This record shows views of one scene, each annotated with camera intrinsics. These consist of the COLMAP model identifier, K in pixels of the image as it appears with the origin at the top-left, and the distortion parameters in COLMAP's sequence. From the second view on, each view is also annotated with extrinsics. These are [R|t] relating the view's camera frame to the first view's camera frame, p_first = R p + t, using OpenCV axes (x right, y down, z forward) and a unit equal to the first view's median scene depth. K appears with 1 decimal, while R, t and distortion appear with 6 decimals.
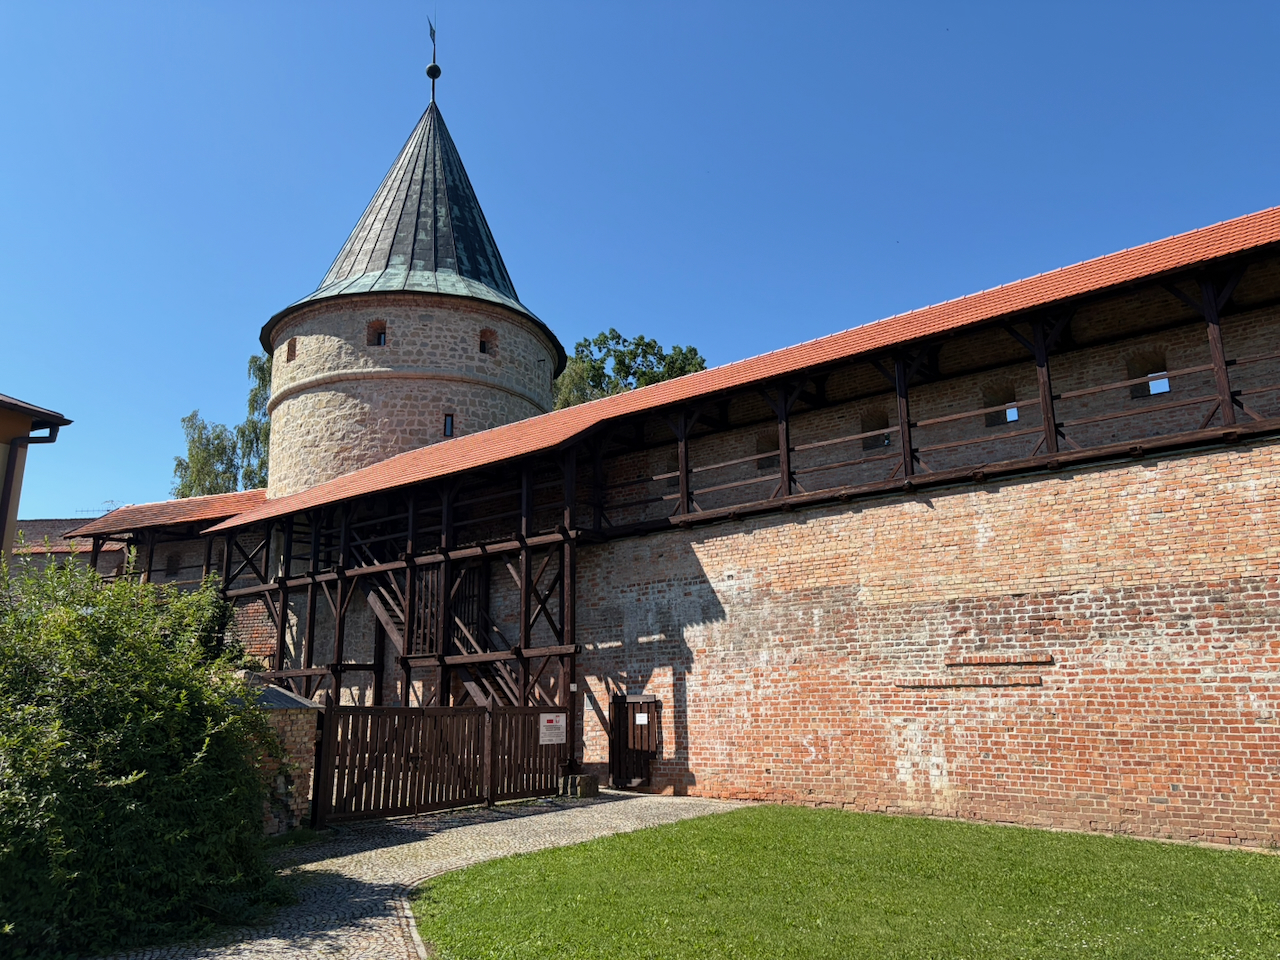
lens RADIAL K [[1014.7, 0, 643.3], [0, 1014.7, 458.2], [0, 0, 1]] dist [0.105809, -0.131925]
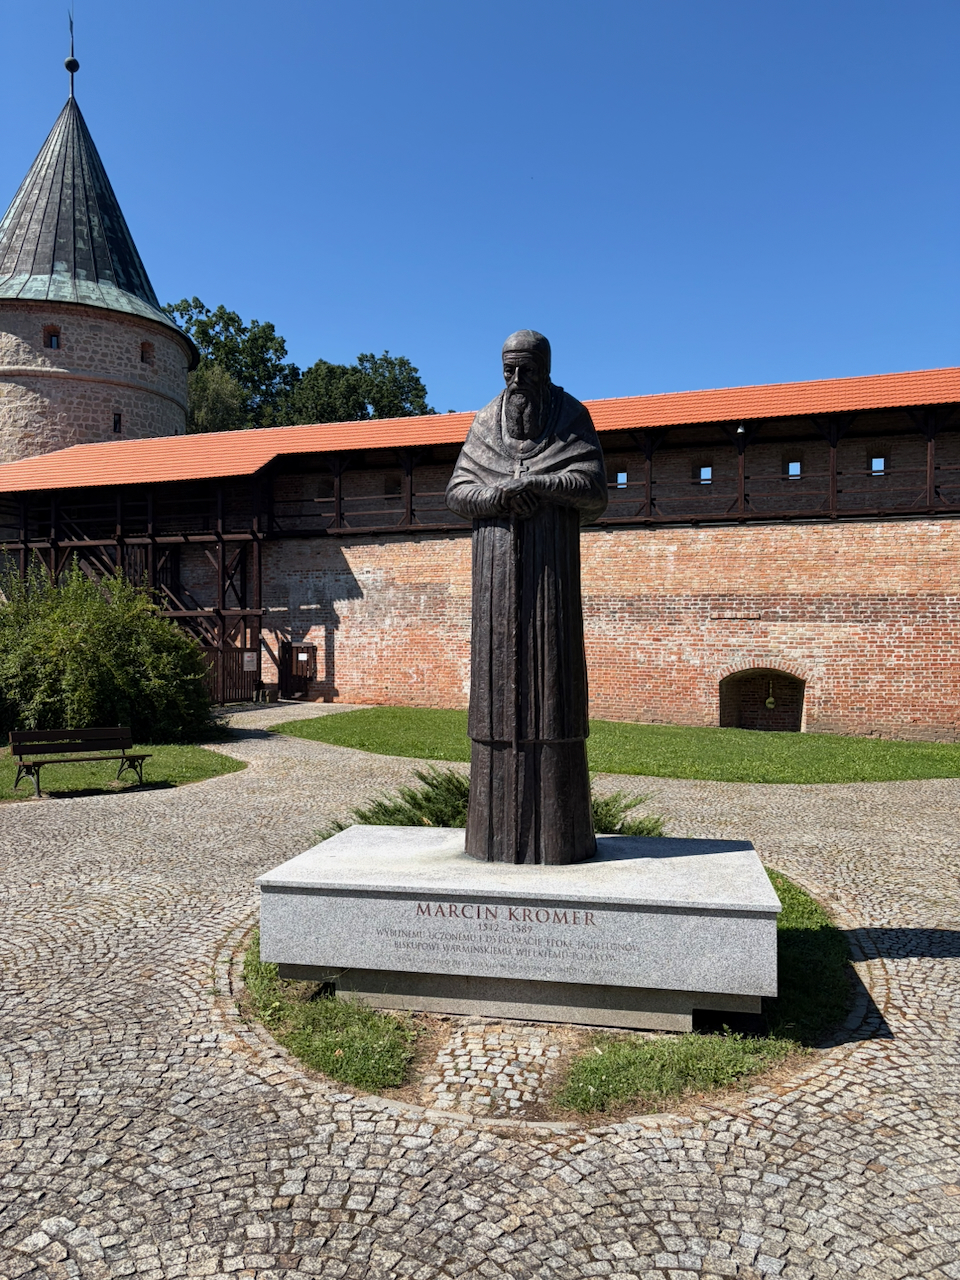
lens RADIAL K [[1014.7, 0, 480.0], [0, 1014.7, 640.0], [0, 0, 1]] dist [0.105809, -0.131925]
pose [[0.951323, 0.028599, 0.306867, -0.192739], [-0.098287, 0.971848, 0.214128, -0.113401], [-0.292104, -0.233866, 0.927352, -0.451688]]
